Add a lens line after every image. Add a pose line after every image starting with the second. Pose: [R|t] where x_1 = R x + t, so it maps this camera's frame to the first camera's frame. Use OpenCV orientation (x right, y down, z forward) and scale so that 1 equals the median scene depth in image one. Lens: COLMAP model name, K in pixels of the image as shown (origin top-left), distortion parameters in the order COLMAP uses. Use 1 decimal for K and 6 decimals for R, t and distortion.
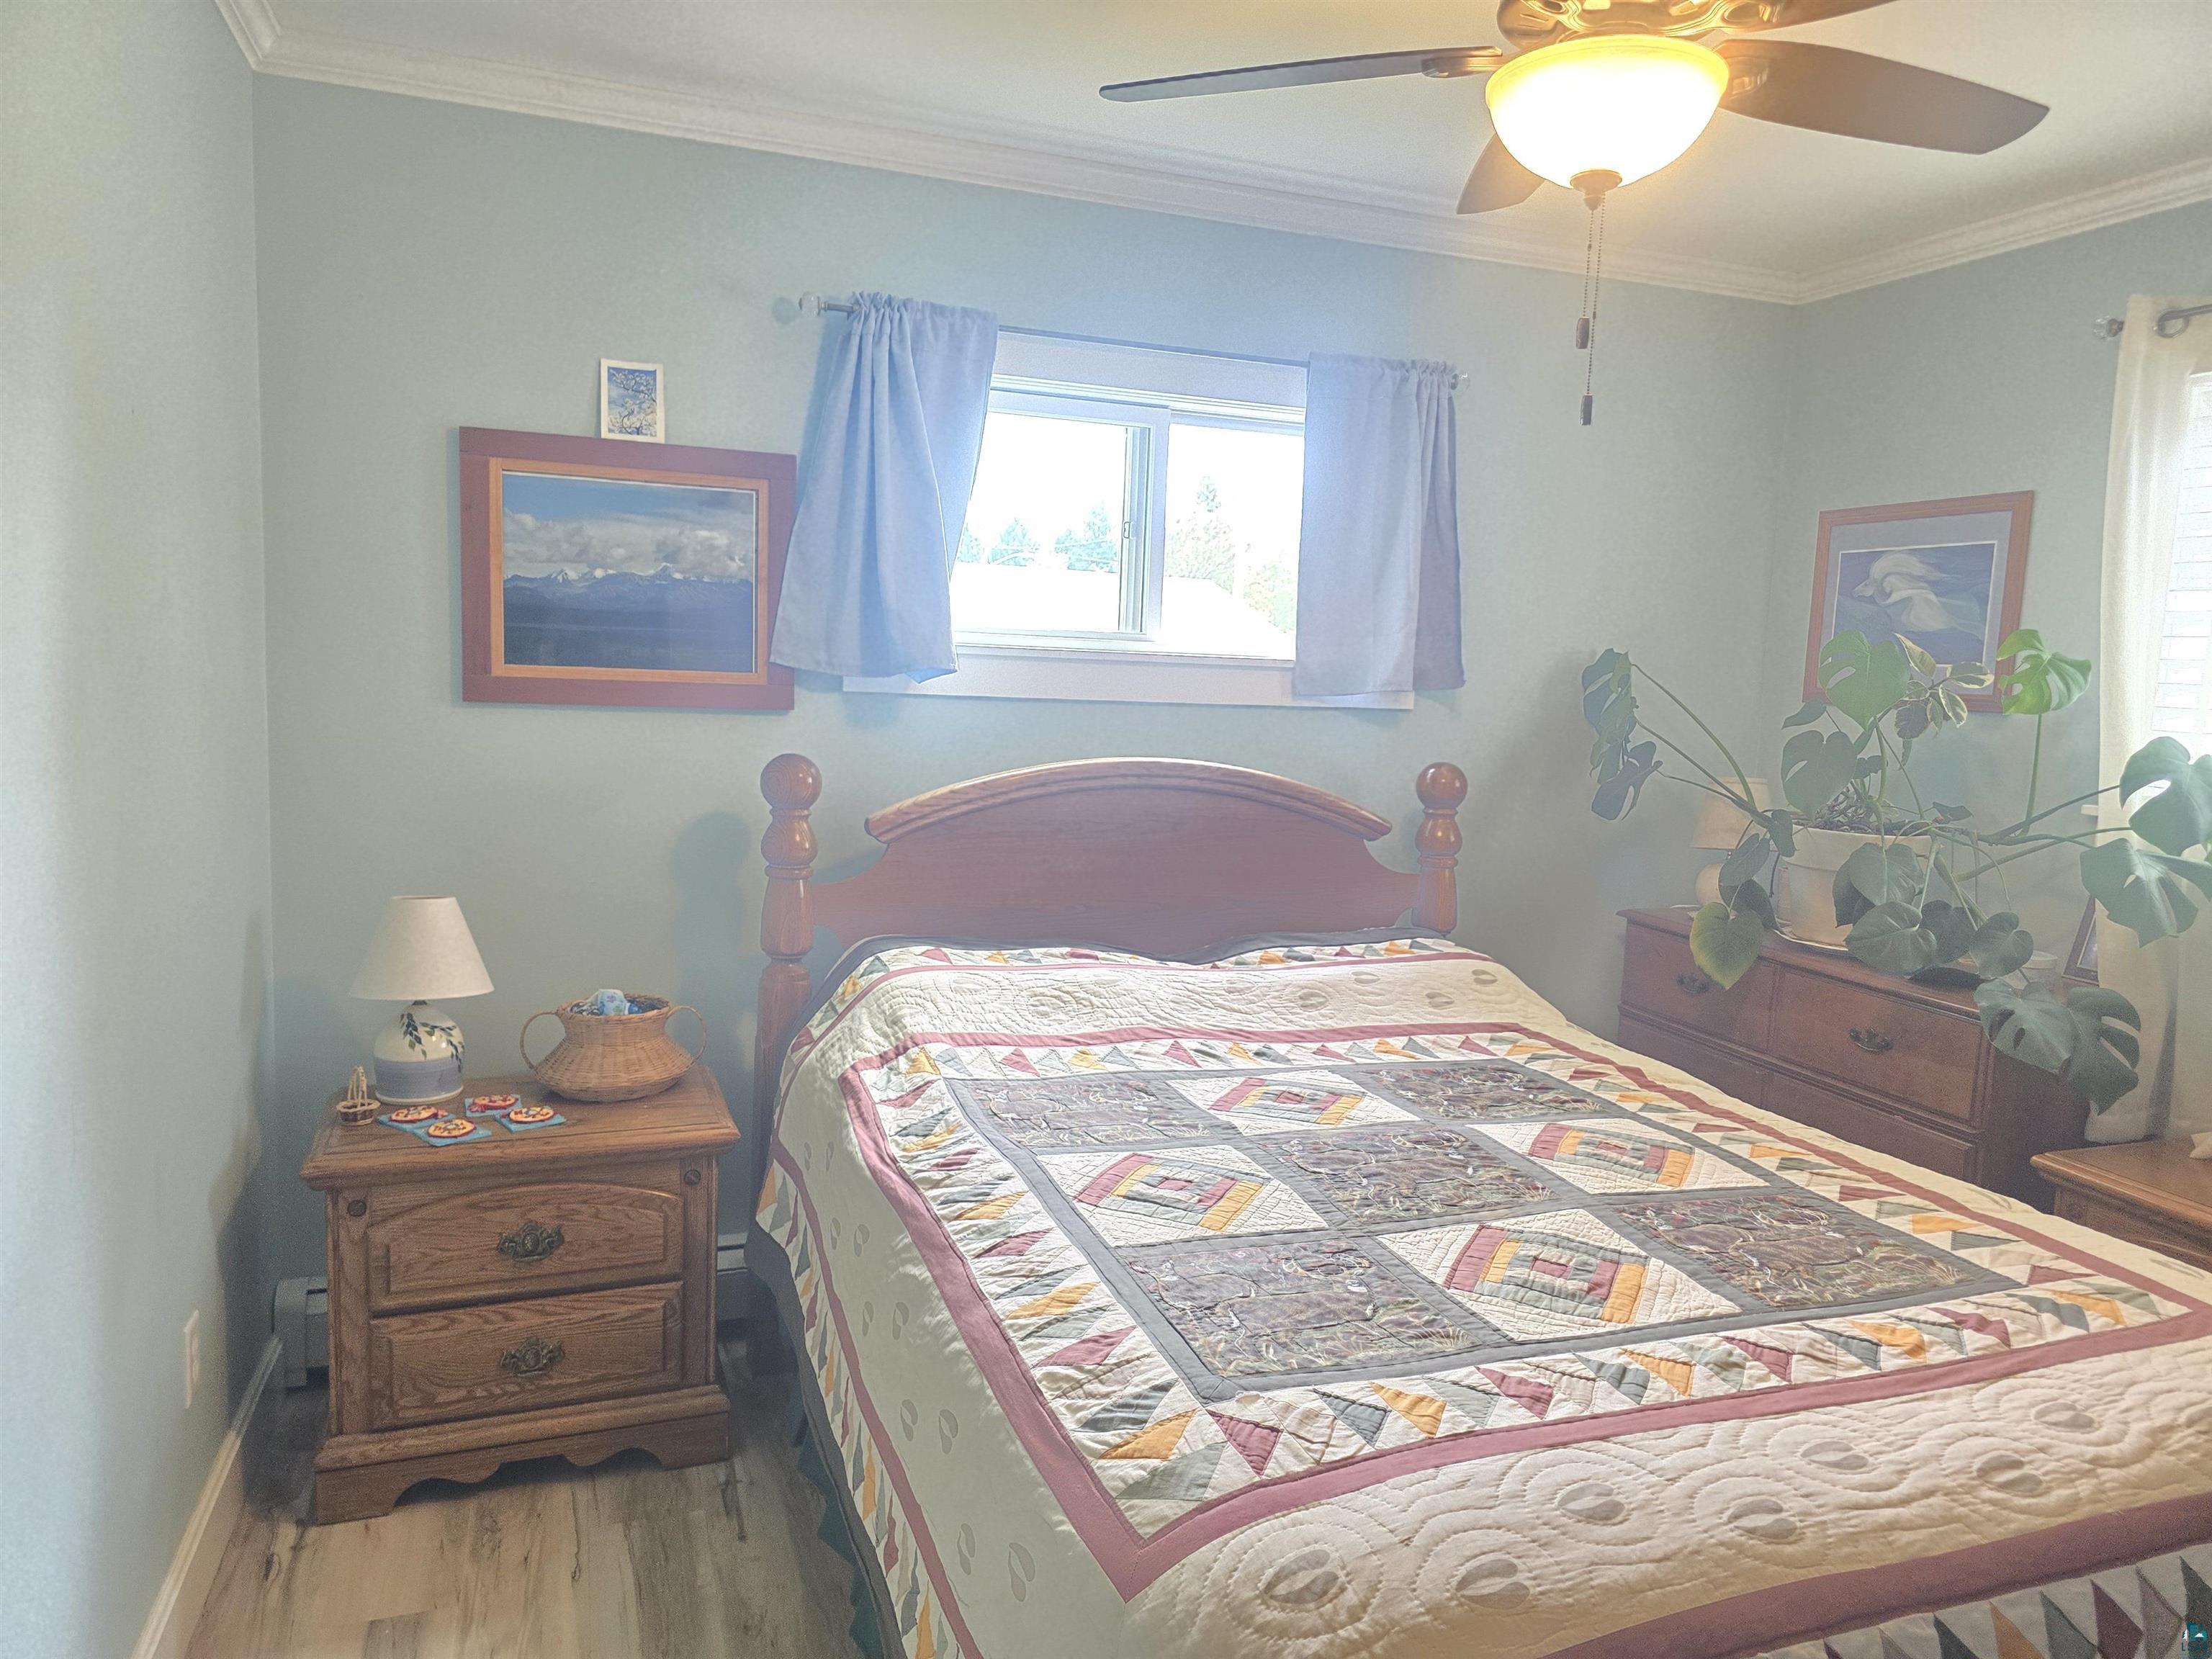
lens RADIAL K [[1483.6, 0, 1139.7], [0, 1483.6, 819.0], [0, 0, 1]] dist [0.053661, -0.062188]
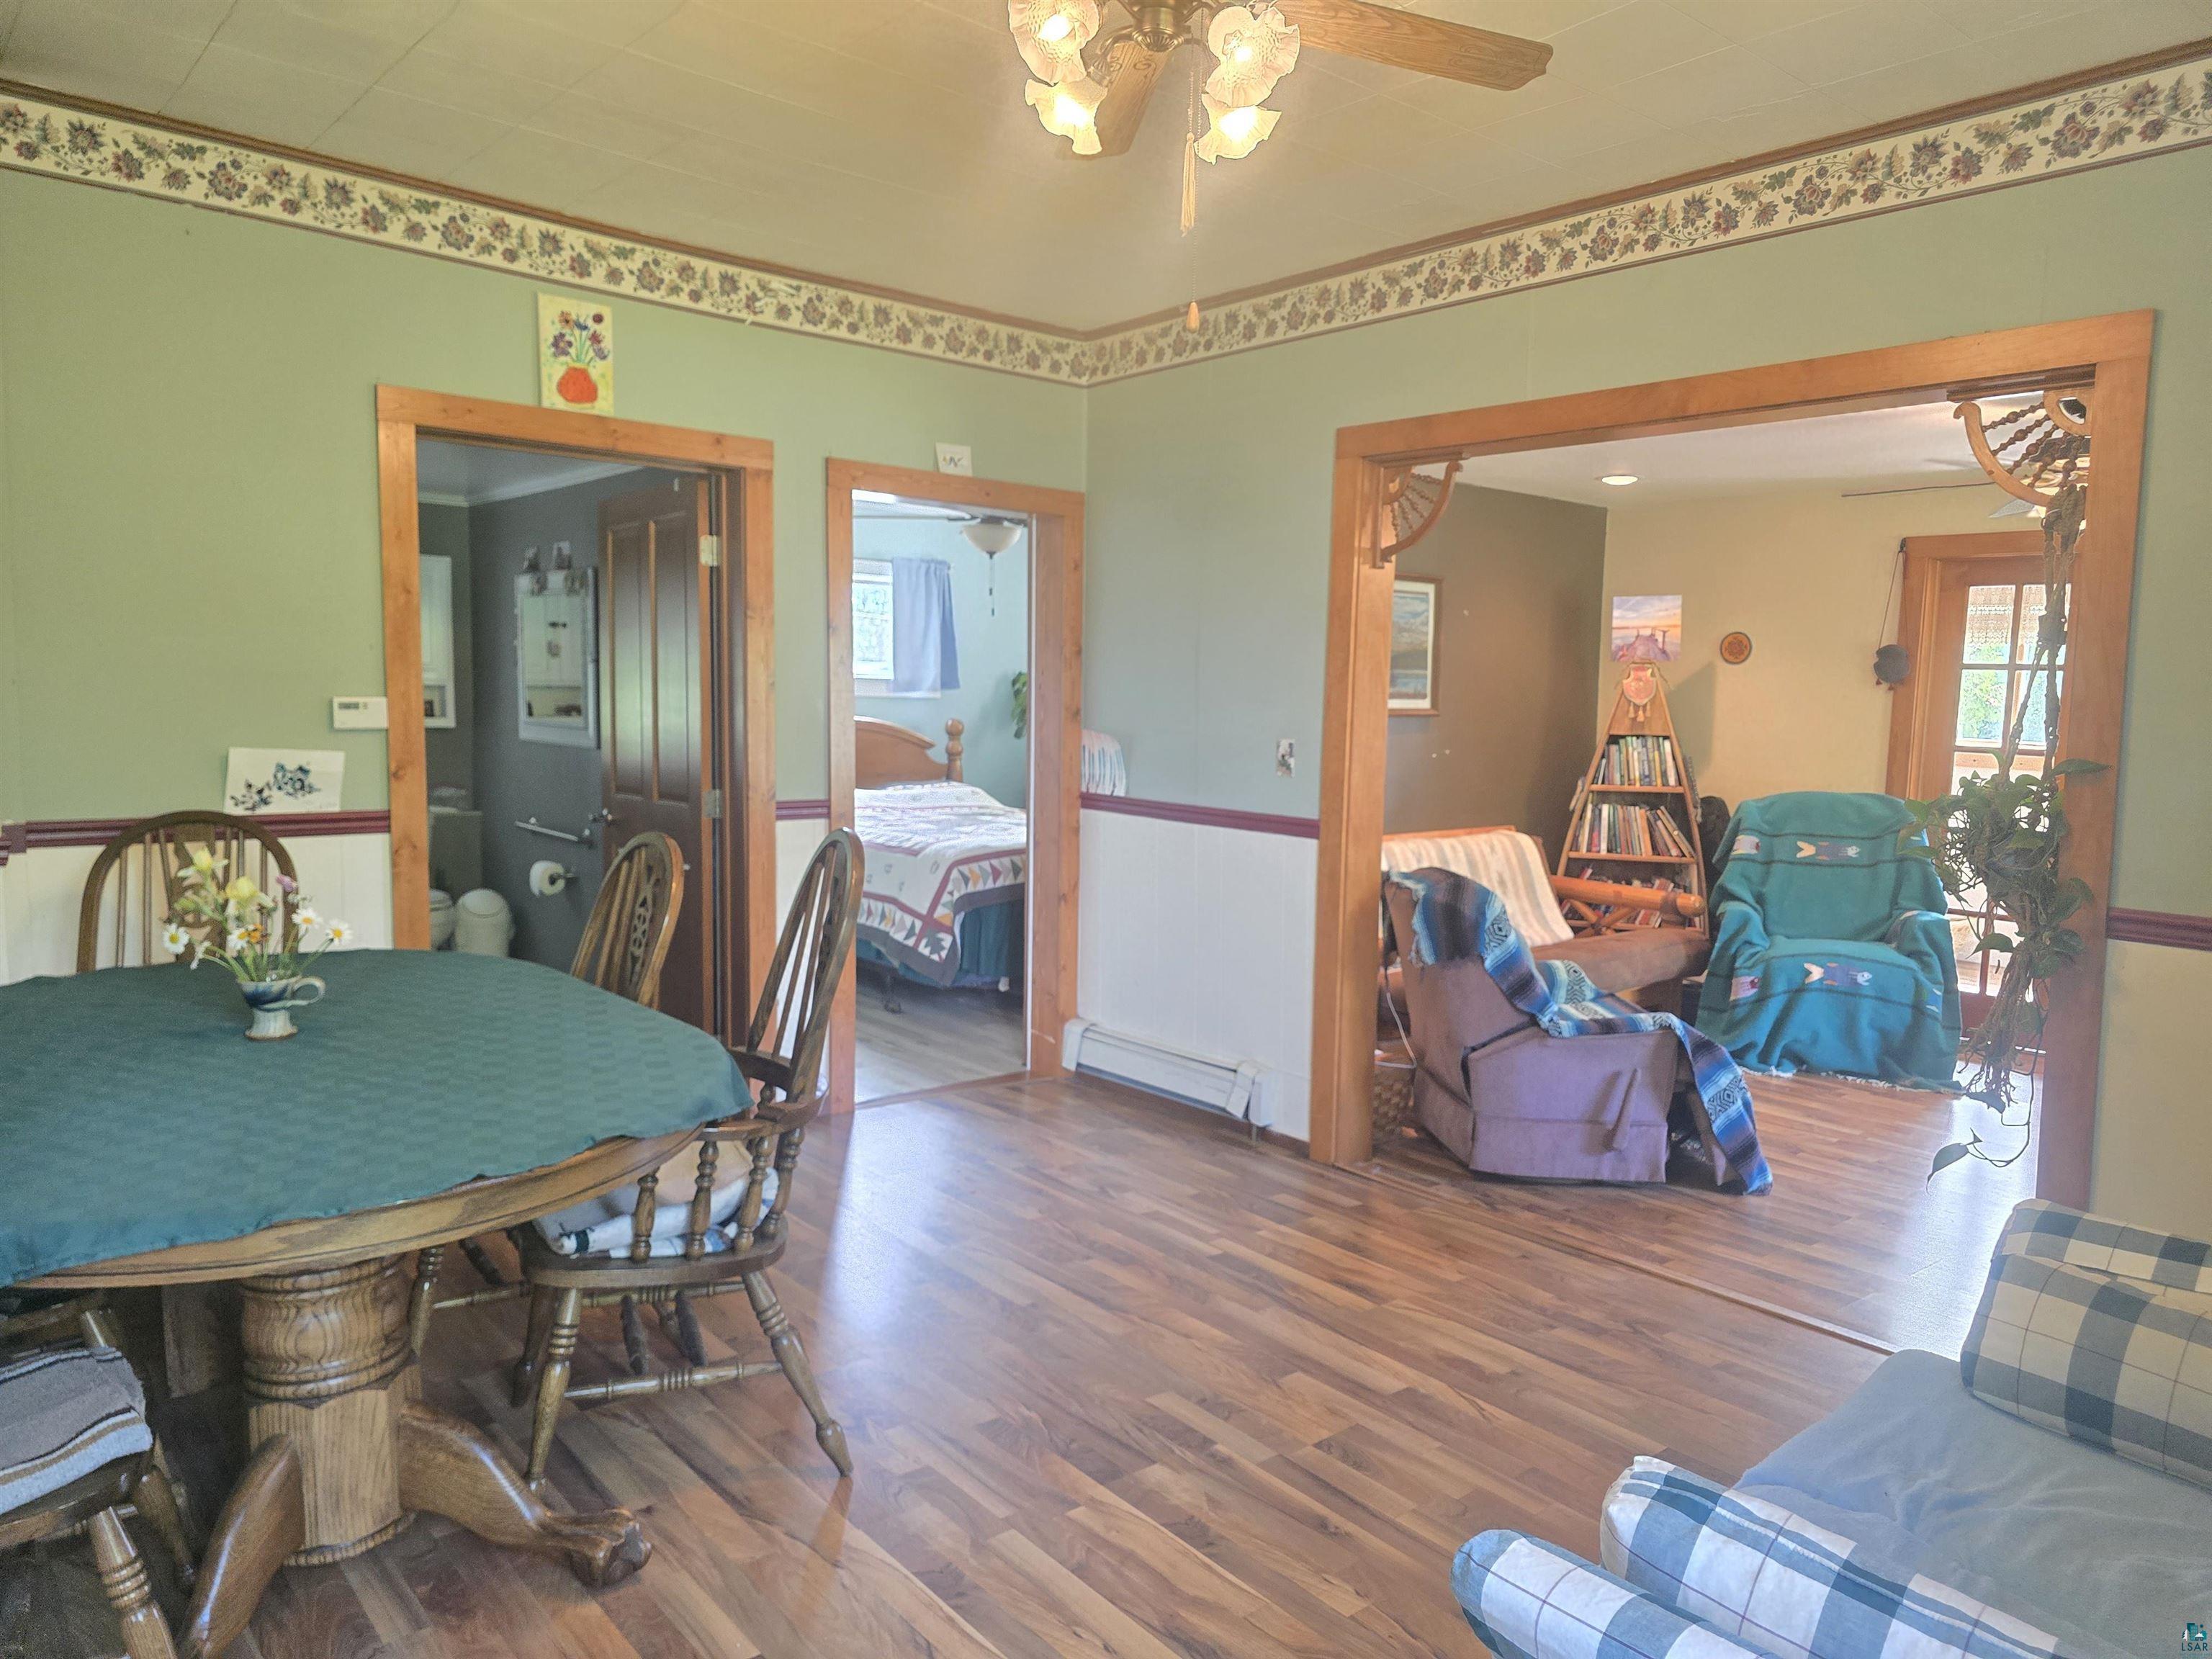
lens RADIAL K [[1495.0, 0, 1130.4], [0, 1495.0, 825.4], [0, 0, 1]] dist [0.057384, -0.059191]
pose [[0.939267, -0.048807, 0.339700, -0.449765], [0.049104, 0.998764, 0.007727, 0.161831], [-0.339657, 0.009423, 0.940502, -1.740795]]
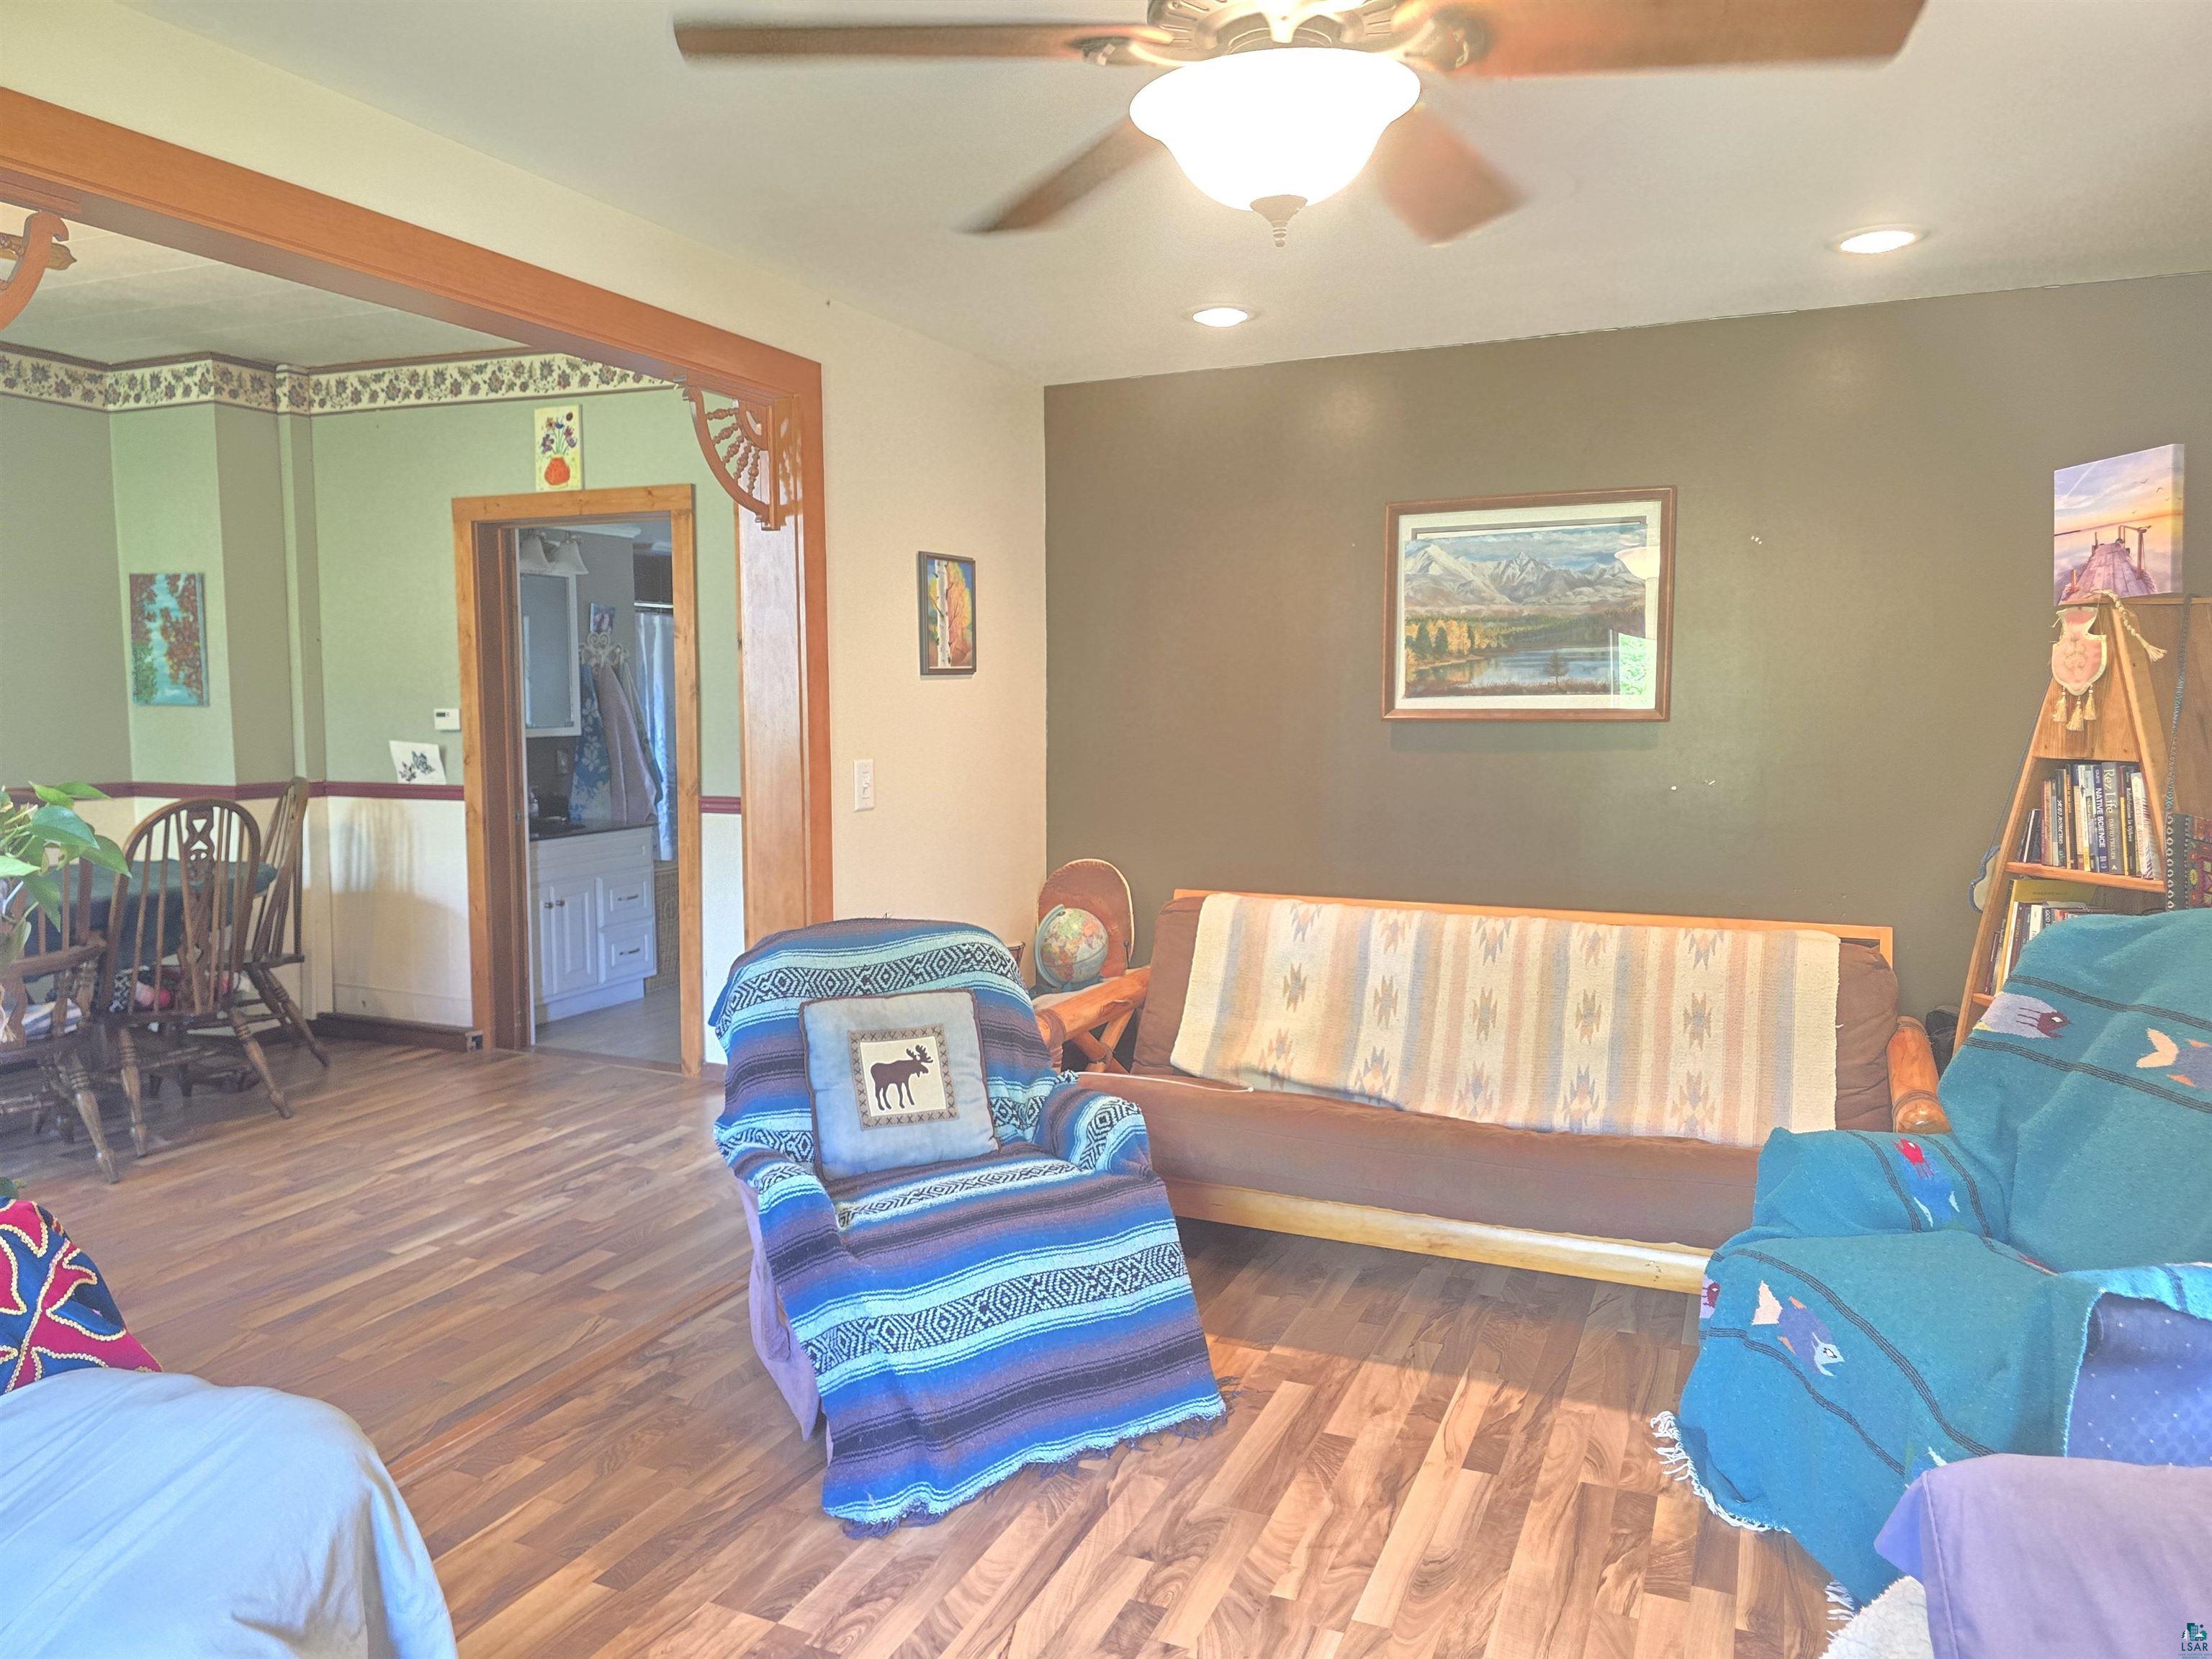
lens RADIAL K [[1478.6, 0, 1108.8], [0, 1478.6, 811.5], [0, 0, 1]] dist [0.048776, -0.035213]
pose [[0.719088, 0.014472, -0.694768, 1.398358], [-0.041675, 0.998882, -0.022327, 0.168862], [0.693668, 0.045010, 0.718887, -1.049334]]
